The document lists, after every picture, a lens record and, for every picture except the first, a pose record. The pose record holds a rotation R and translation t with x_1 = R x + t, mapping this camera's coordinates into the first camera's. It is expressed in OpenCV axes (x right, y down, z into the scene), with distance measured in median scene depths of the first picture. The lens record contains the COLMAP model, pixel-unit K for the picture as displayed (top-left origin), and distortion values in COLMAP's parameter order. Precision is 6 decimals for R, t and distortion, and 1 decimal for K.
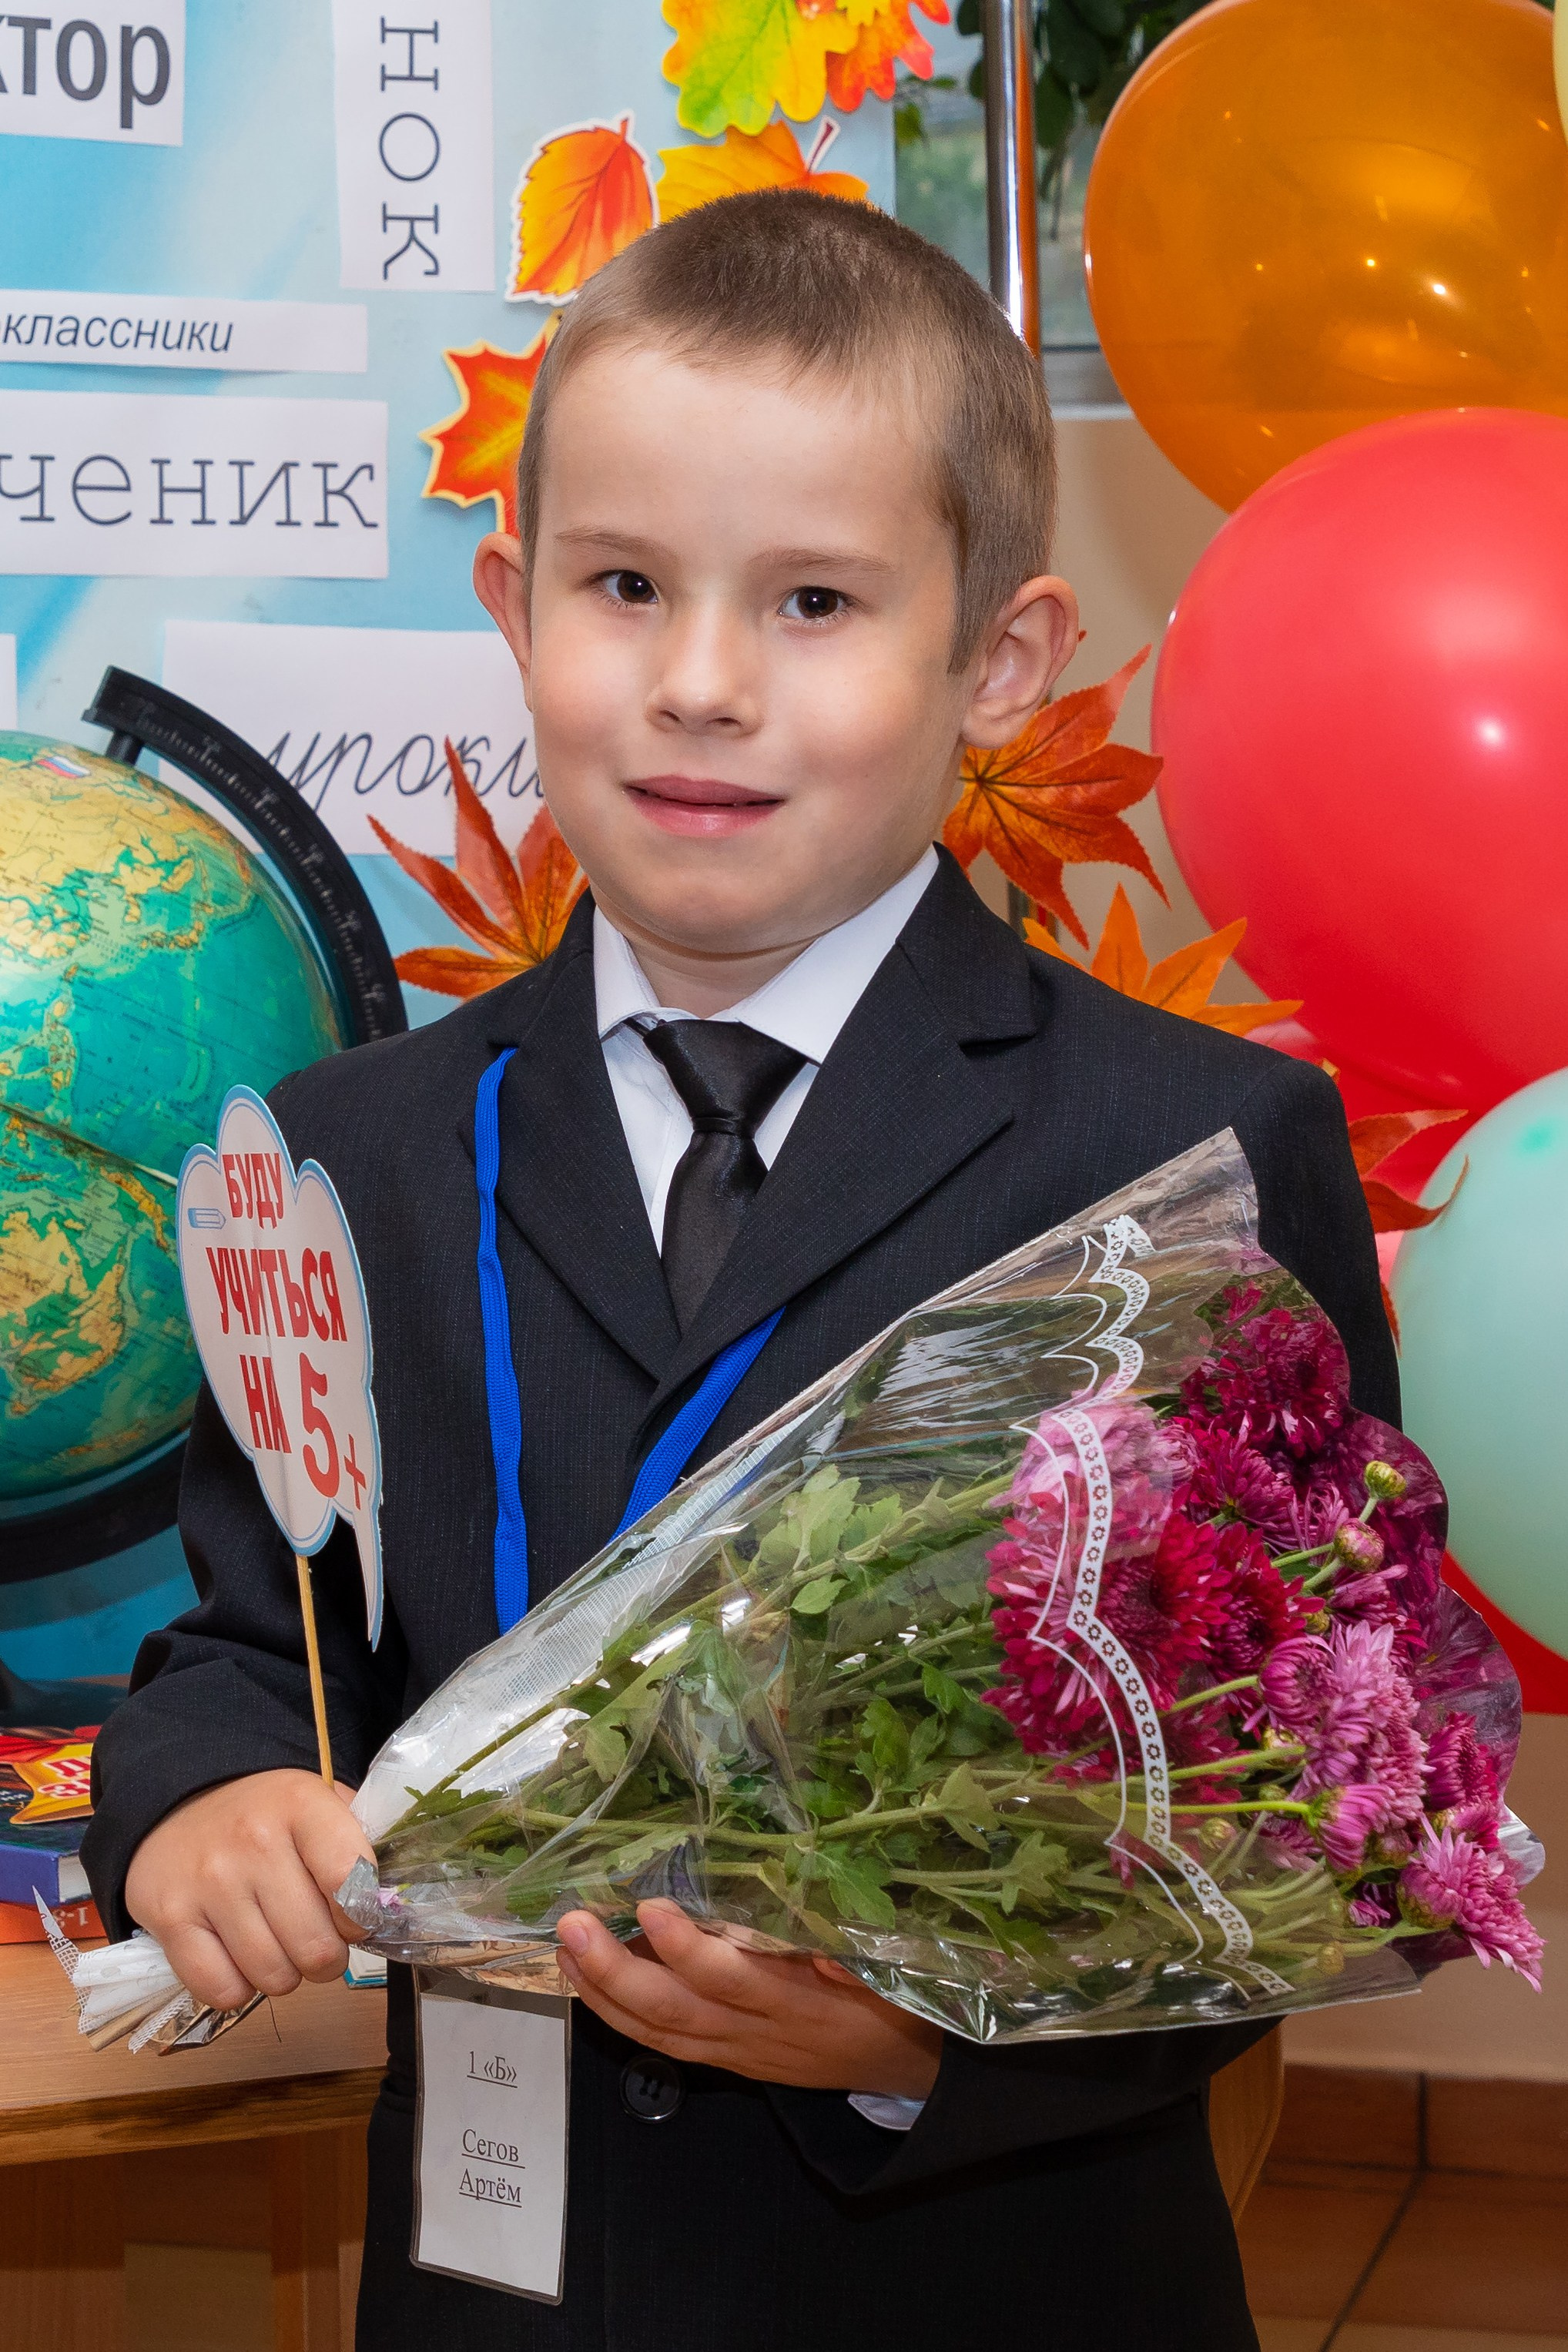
lens RADIAL K [[5500.9, 0, 549.6], [0, 5500.9, 820.8], [0, 0, 1]] dist [-0.044201, 0.584797]
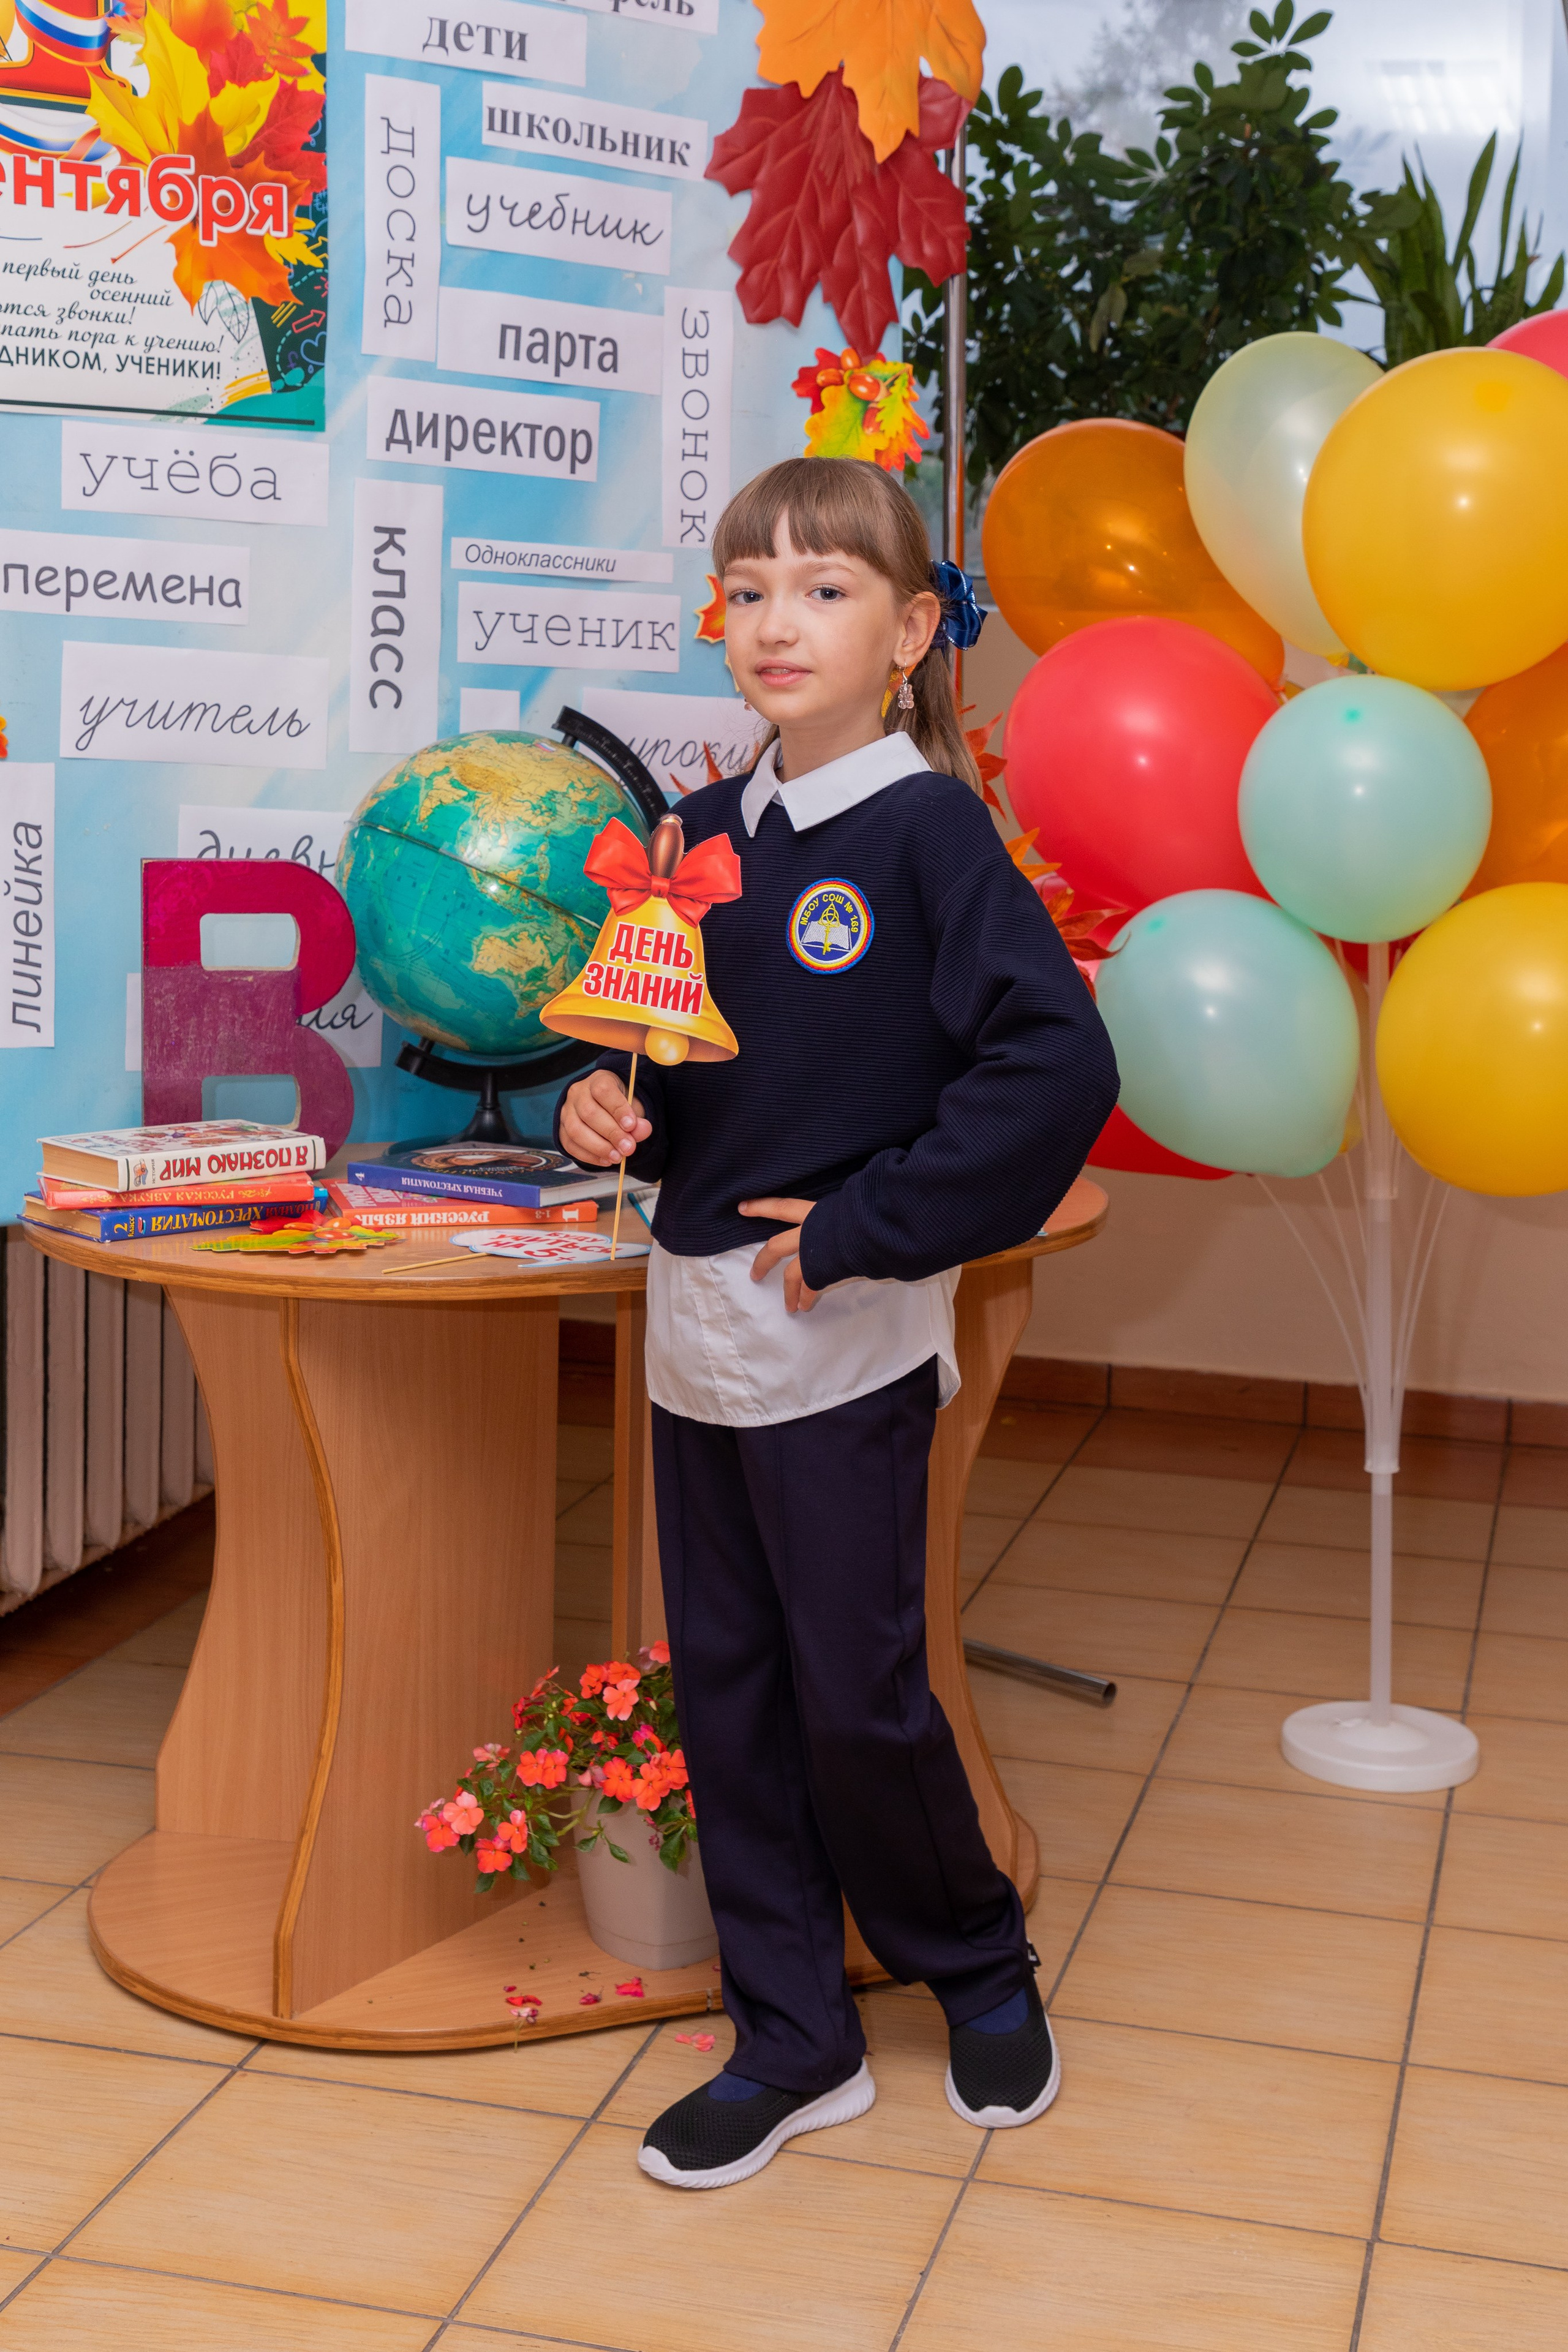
lens RADIAL K [[2722.4, 0, 768.6], [0, 2722.4, 958.2], [0, 0, 1]] dist [0.002491, -0.055686]
pose [[0.999359, 0.030579, 0.018624, -0.009477], [-0.031583, 0.997919, 0.056218, 0.010837], [-0.016866, -0.056770, 0.998245, -0.158902]]
